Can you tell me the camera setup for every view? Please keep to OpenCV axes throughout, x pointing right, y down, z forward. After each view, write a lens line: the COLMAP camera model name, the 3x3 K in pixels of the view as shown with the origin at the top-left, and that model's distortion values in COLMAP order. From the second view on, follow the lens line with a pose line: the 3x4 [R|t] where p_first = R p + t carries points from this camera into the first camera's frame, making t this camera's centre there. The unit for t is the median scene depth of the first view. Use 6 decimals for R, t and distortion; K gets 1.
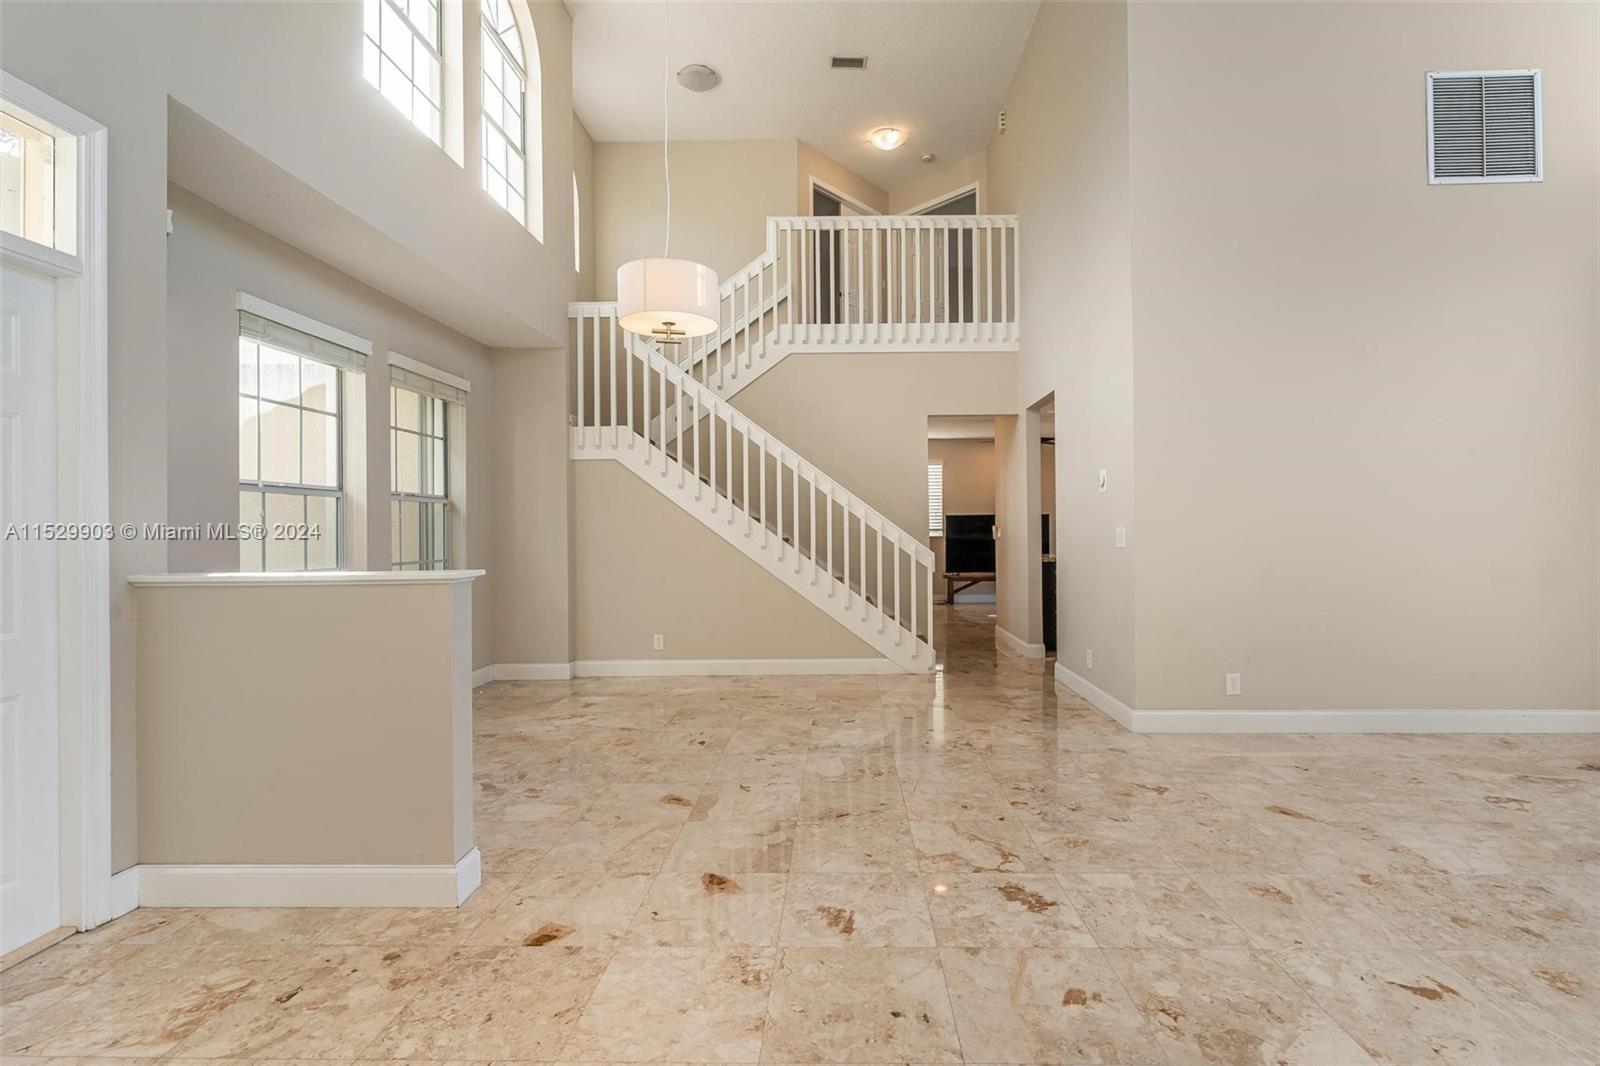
lens RADIAL K [[728.5, 0, 800.0], [0, 728.5, 533.0], [0, 0, 1]] dist [-0.002597, -0.000526]
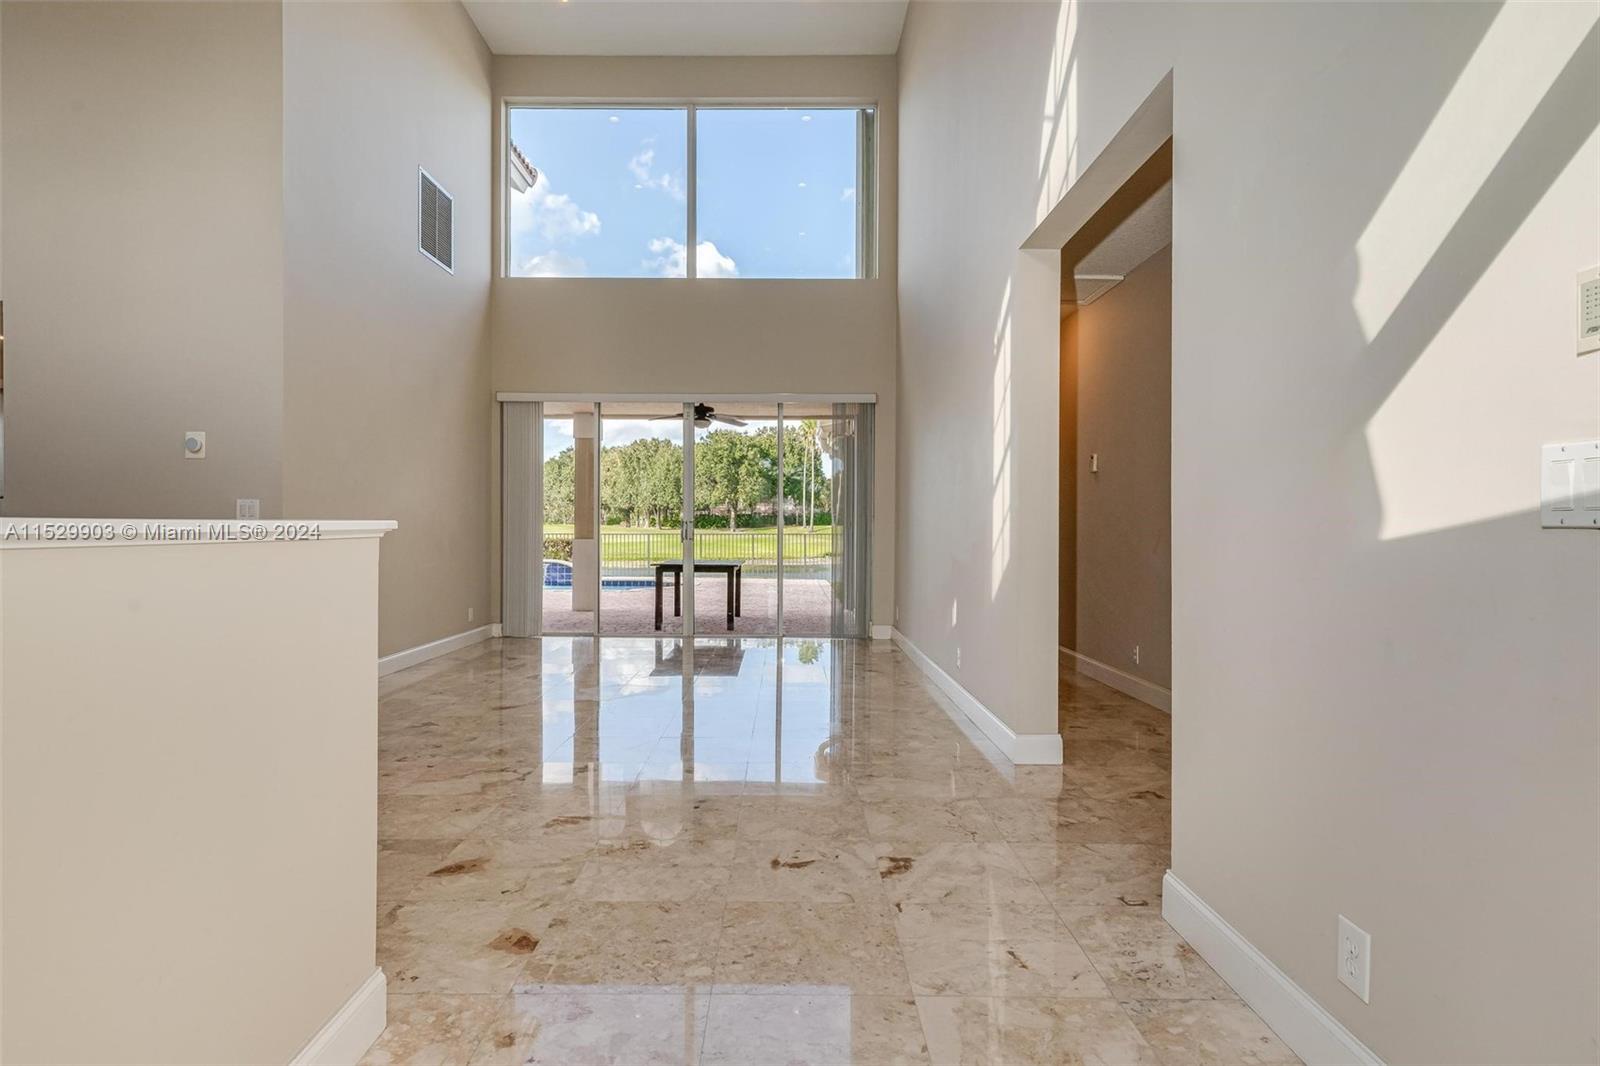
lens RADIAL K [[820.4, 0, 800.0], [0, 820.4, 533.0], [0, 0, 1]] dist [0.000277, 0.000037]
pose [[-0.041331, 0.003116, 0.999141, -1.251511], [-0.001811, 0.999993, -0.003194, 0.068030], [-0.999144, -0.001942, -0.041325, 0.664632]]
